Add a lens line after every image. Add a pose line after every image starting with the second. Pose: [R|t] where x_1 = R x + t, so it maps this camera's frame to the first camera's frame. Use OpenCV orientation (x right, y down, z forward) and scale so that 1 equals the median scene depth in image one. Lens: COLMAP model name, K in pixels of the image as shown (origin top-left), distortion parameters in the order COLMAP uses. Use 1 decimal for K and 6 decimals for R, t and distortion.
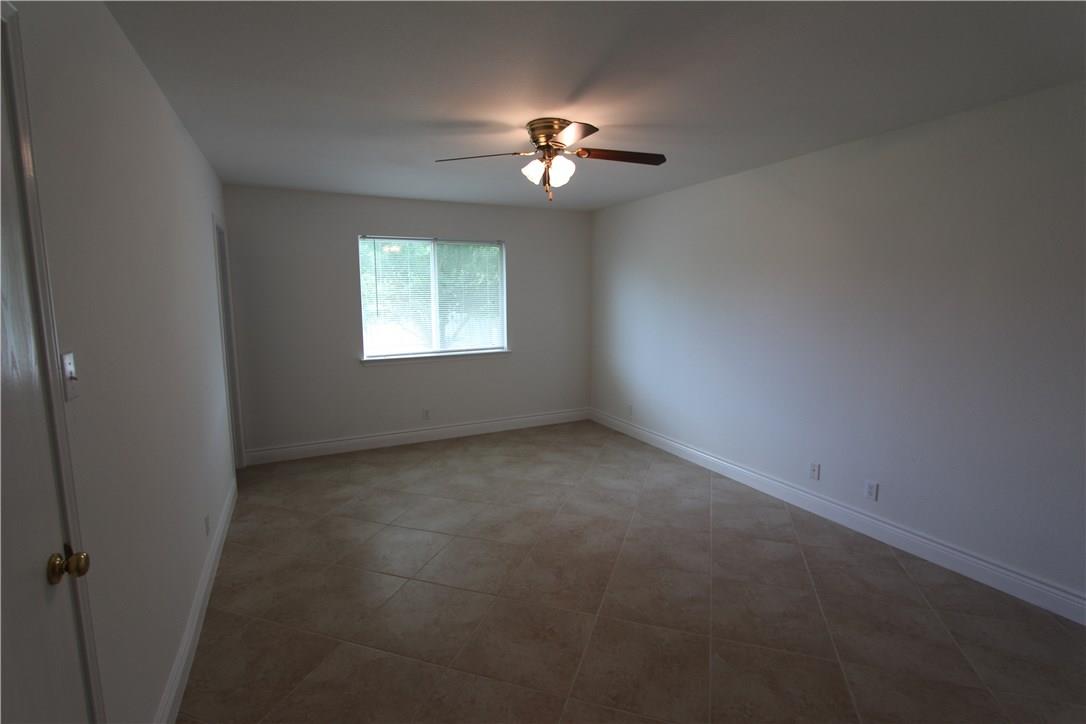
lens RADIAL K [[499.5, 0, 548.4], [0, 499.5, 357.3], [0, 0, 1]] dist [-0.024242, 0.007306]
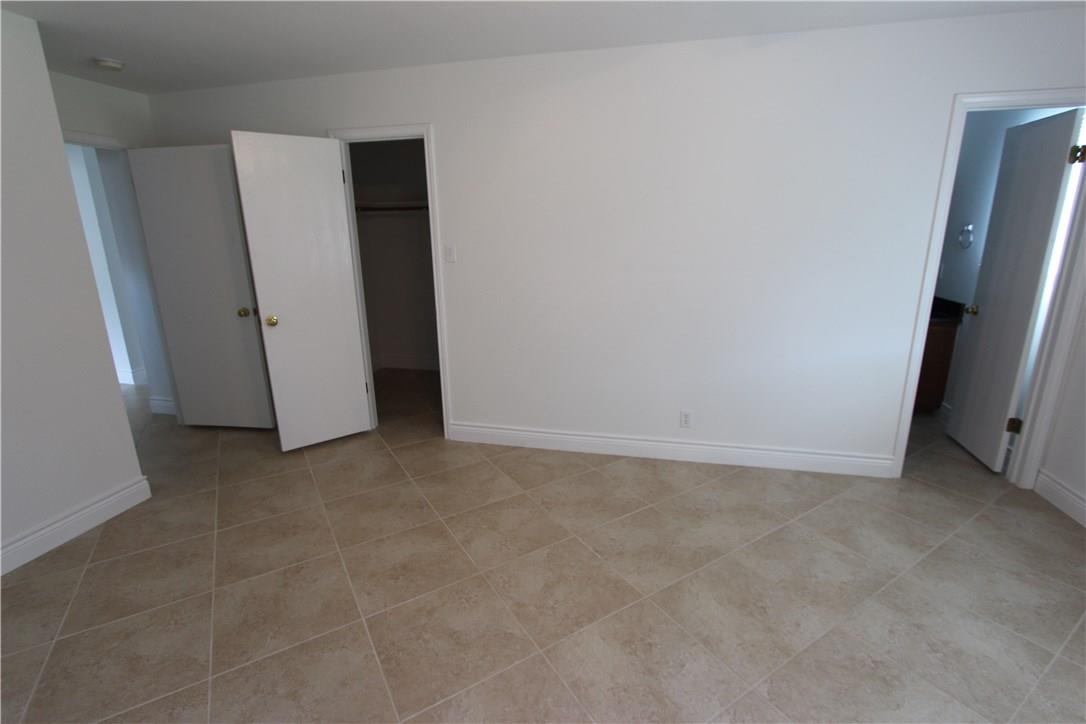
lens RADIAL K [[499.5, 0, 548.4], [0, 499.5, 357.3], [0, 0, 1]] dist [-0.024242, 0.007306]
pose [[-0.639953, 0.209691, -0.739249, 0.370165], [-0.079345, 0.938871, 0.335002, -0.173070], [0.764306, 0.273041, -0.584196, 1.404146]]
